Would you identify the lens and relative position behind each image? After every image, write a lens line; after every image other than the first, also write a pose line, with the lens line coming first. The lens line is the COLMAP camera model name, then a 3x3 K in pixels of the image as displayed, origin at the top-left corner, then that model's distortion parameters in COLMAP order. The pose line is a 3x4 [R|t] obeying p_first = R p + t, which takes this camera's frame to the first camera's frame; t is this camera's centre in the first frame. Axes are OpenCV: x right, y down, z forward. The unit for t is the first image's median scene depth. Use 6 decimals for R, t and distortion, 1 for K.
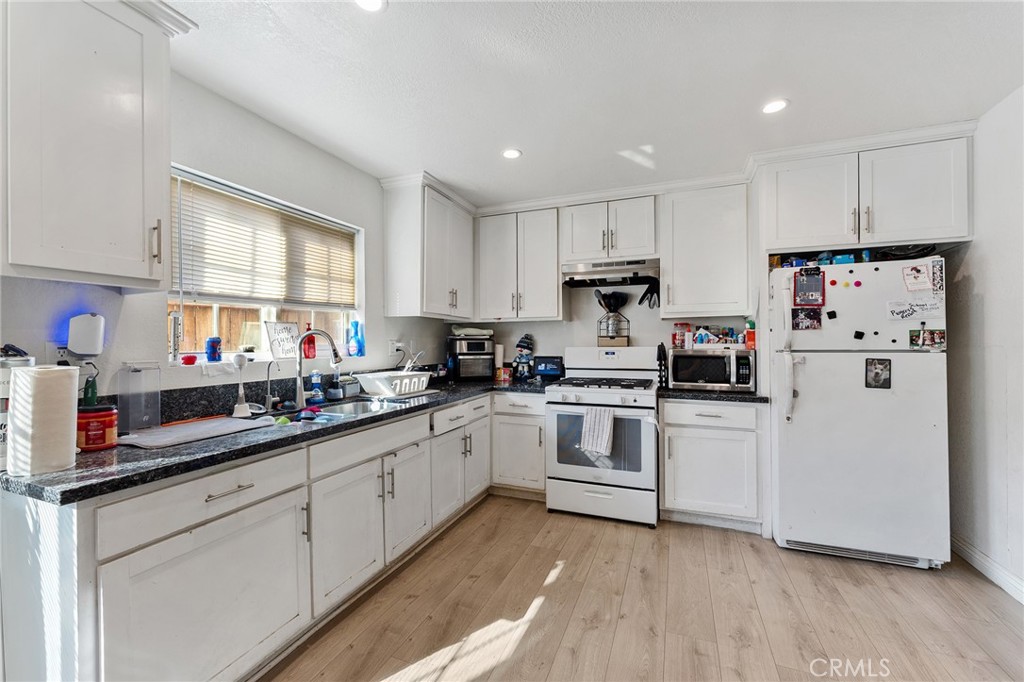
lens RADIAL K [[414.5, 0, 513.0], [0, 414.5, 343.2], [0, 0, 1]] dist [0.000416, 0.000177]
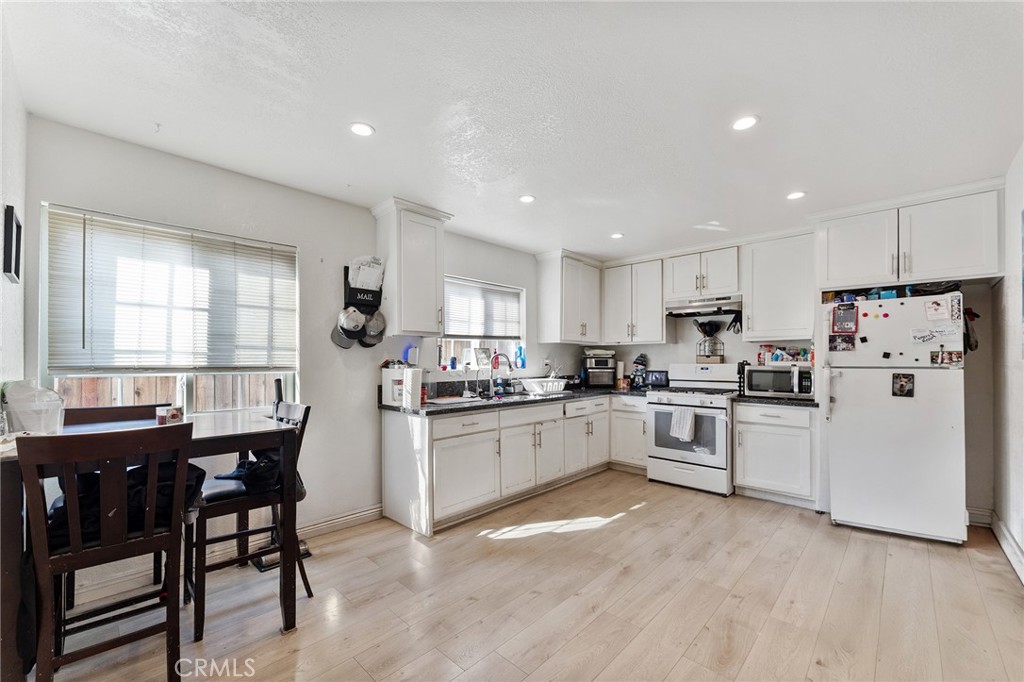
lens RADIAL K [[414.5, 0, 513.0], [0, 414.5, 343.2], [0, 0, 1]] dist [0.000416, 0.000177]
pose [[0.929652, -0.011903, -0.368247, 0.201230], [-0.003414, 0.999157, -0.040914, -0.000107], [0.368424, 0.039293, 0.928827, -0.547143]]
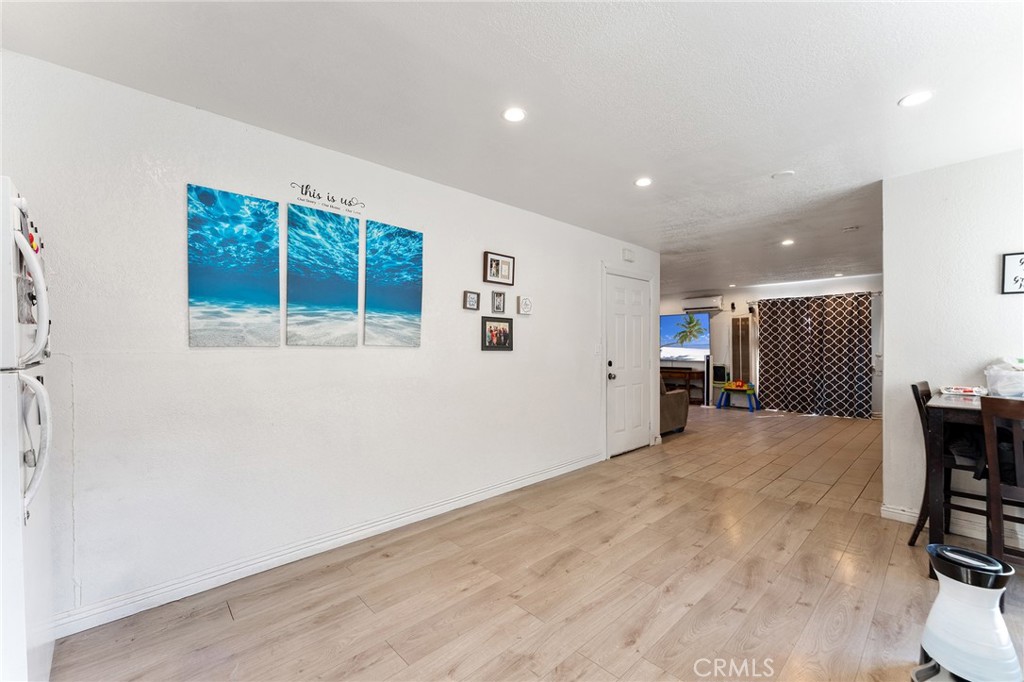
lens RADIAL K [[414.5, 0, 513.0], [0, 414.5, 343.2], [0, 0, 1]] dist [0.000416, 0.000177]
pose [[-0.907277, 0.010678, 0.420398, -0.026687], [0.006528, 0.999915, -0.011309, 0.003600], [-0.420482, -0.007516, -0.907270, 1.145569]]
